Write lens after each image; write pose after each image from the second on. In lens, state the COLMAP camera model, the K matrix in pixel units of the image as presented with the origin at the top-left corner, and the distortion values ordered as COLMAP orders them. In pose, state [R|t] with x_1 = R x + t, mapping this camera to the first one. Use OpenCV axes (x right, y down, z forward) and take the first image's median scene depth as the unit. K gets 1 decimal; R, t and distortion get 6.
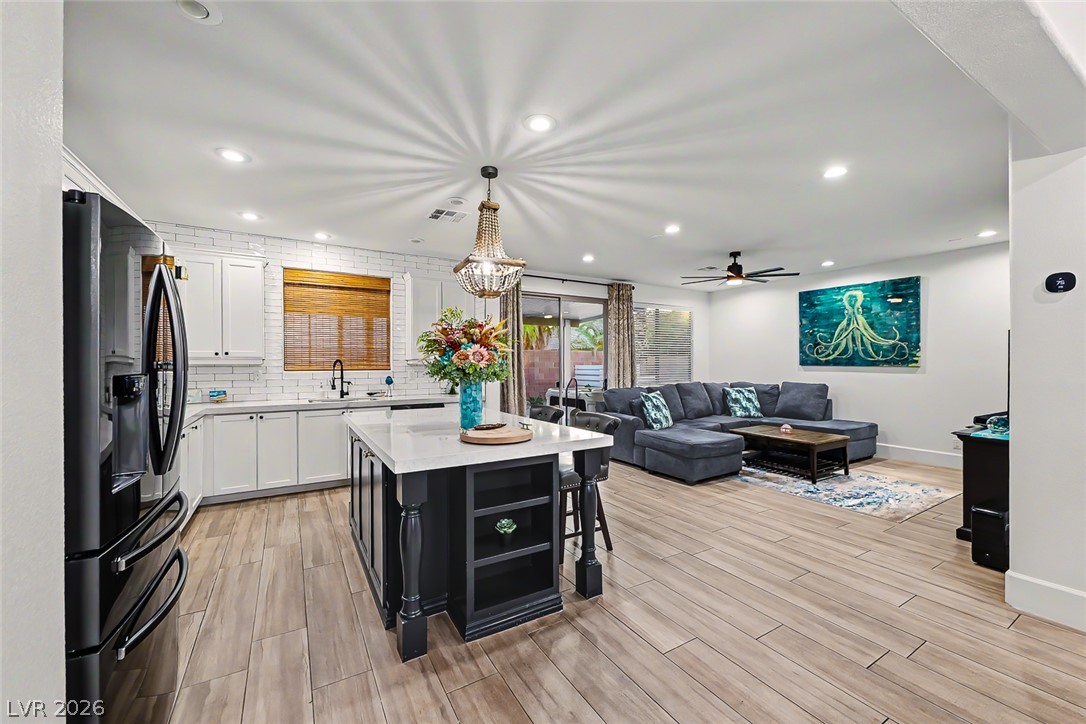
lens RADIAL K [[433.1, 0, 548.4], [0, 433.1, 364.2], [0, 0, 1]] dist [0.033643, 0.000161]
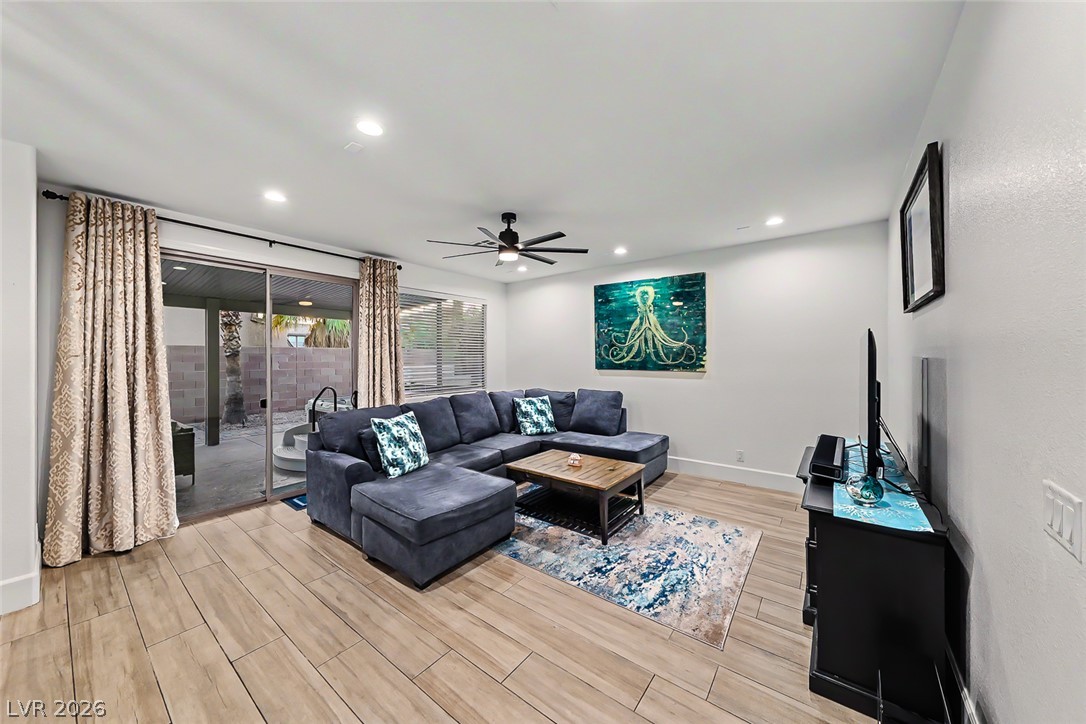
lens RADIAL K [[384.2, 0, 543.4], [0, 384.2, 357.5], [0, 0, 1]] dist [-0.001795, 0.000043]
pose [[0.935298, -0.001605, 0.353857, 0.230098], [0.004851, 0.999954, -0.008287, -0.017339], [-0.353827, 0.009467, 0.935263, 0.356322]]
